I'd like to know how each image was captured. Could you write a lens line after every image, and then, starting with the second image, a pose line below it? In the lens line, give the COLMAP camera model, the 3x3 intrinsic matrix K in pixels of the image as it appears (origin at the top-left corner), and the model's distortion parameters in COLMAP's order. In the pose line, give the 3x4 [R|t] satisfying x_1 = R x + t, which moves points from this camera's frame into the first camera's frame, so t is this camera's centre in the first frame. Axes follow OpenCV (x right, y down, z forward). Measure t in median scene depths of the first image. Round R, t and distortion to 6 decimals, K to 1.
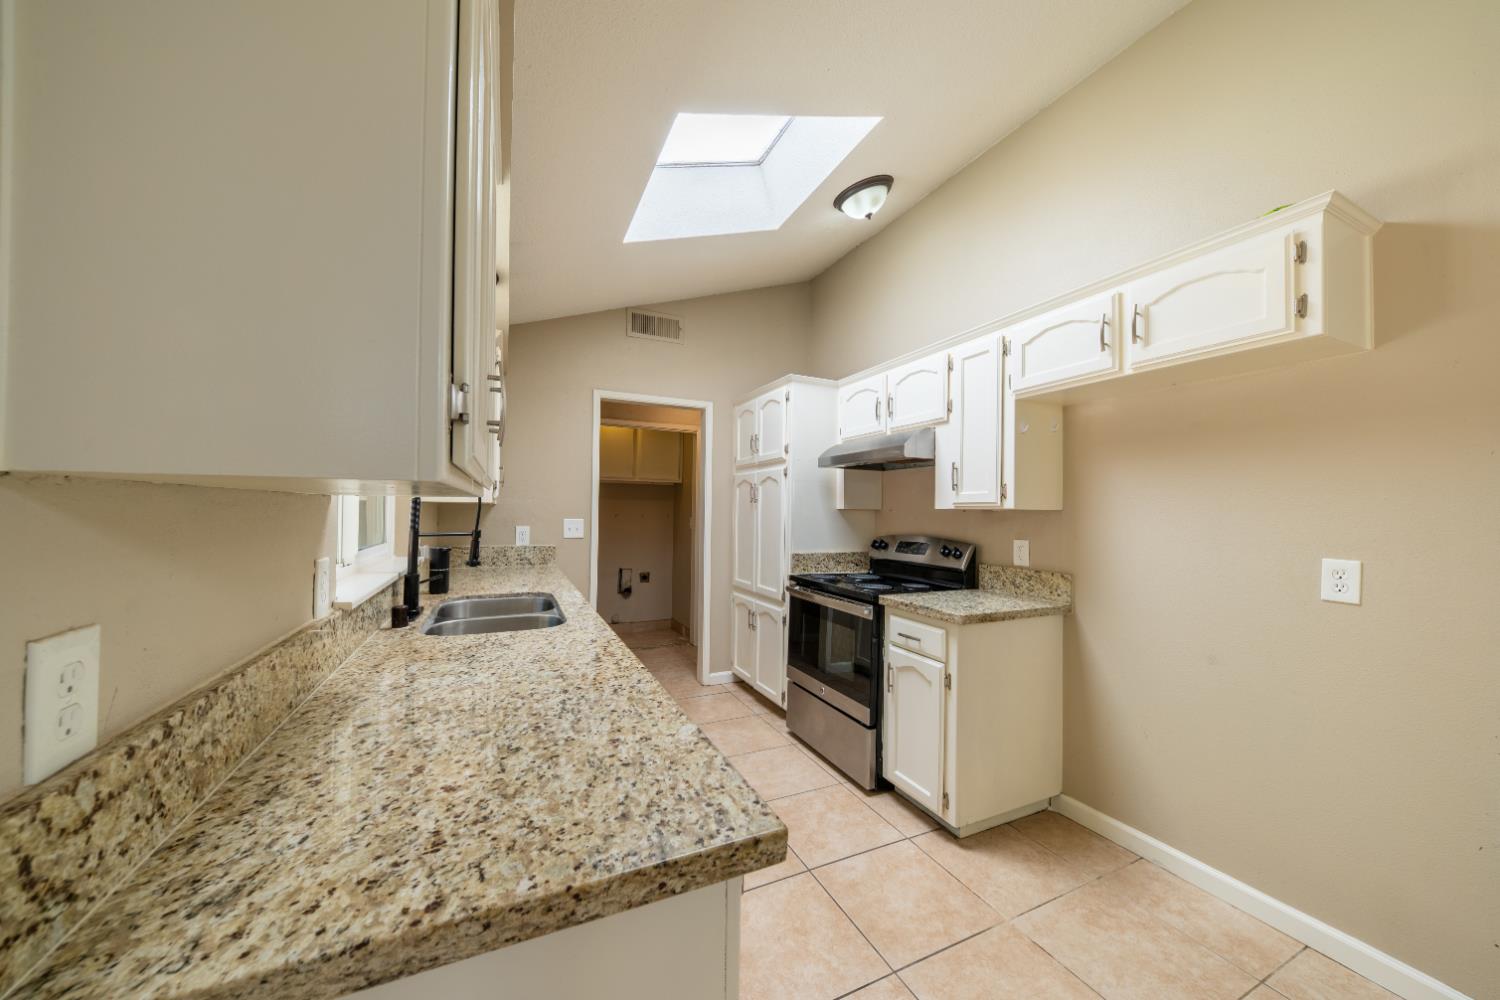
lens RADIAL K [[521.9, 0, 753.6], [0, 521.9, 504.6], [0, 0, 1]] dist [0.008661, -0.000027]
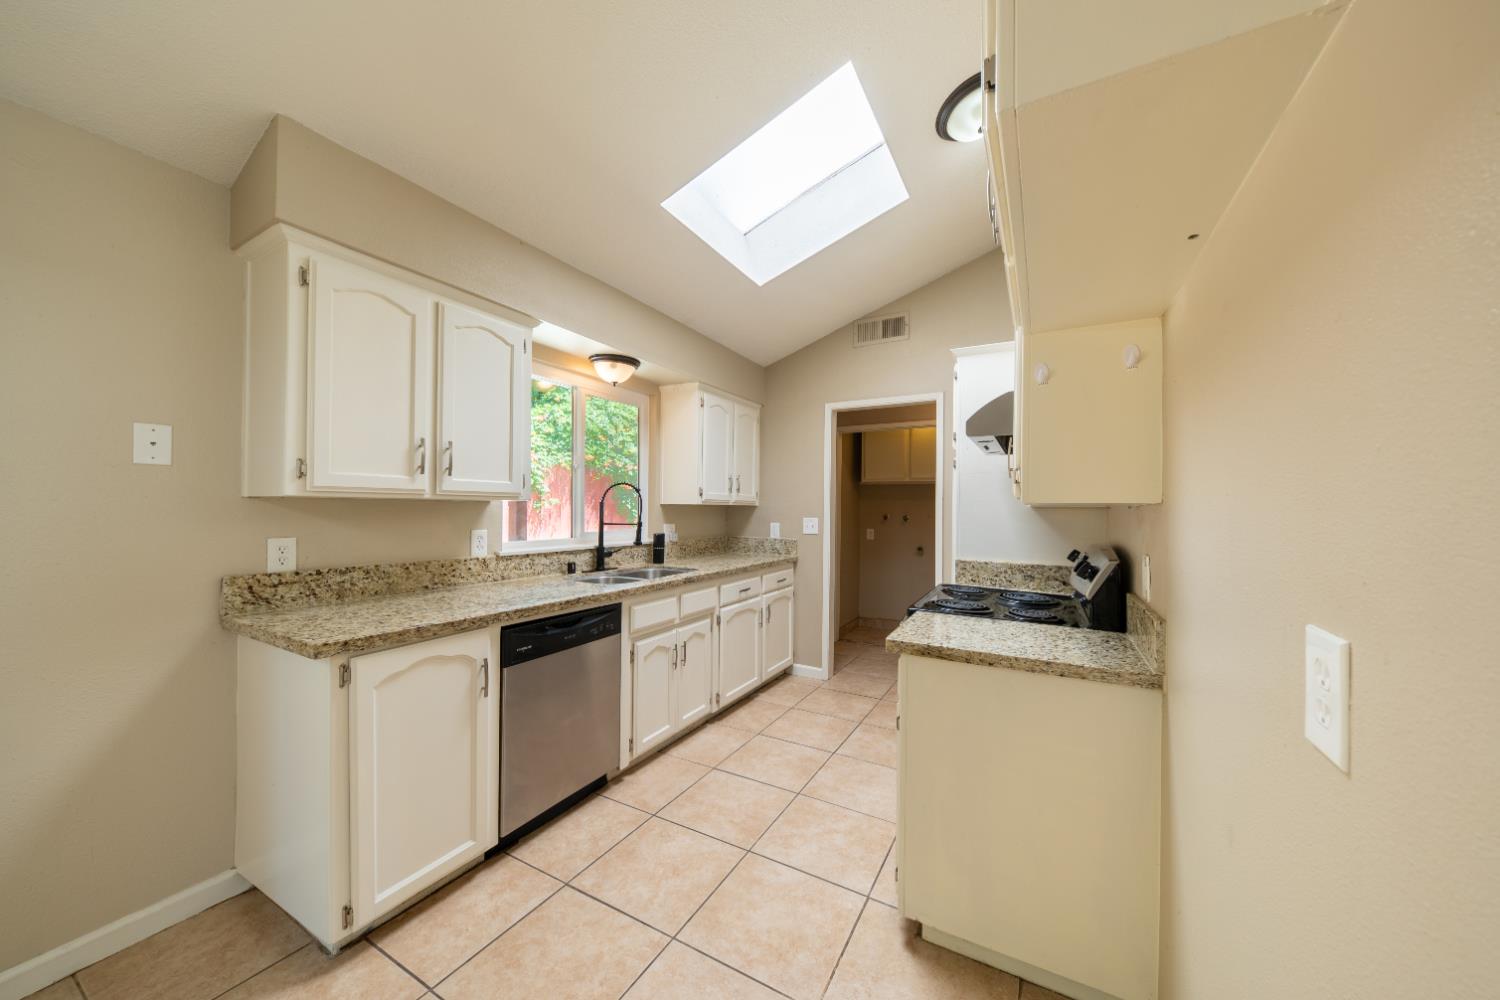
lens RADIAL K [[521.9, 0, 753.6], [0, 521.9, 504.6], [0, 0, 1]] dist [0.008661, -0.000027]
pose [[0.581583, -0.012069, -0.813397, 0.669662], [0.006847, 0.999927, -0.009942, 0.011551], [0.813458, 0.000213, 0.581624, 0.276115]]
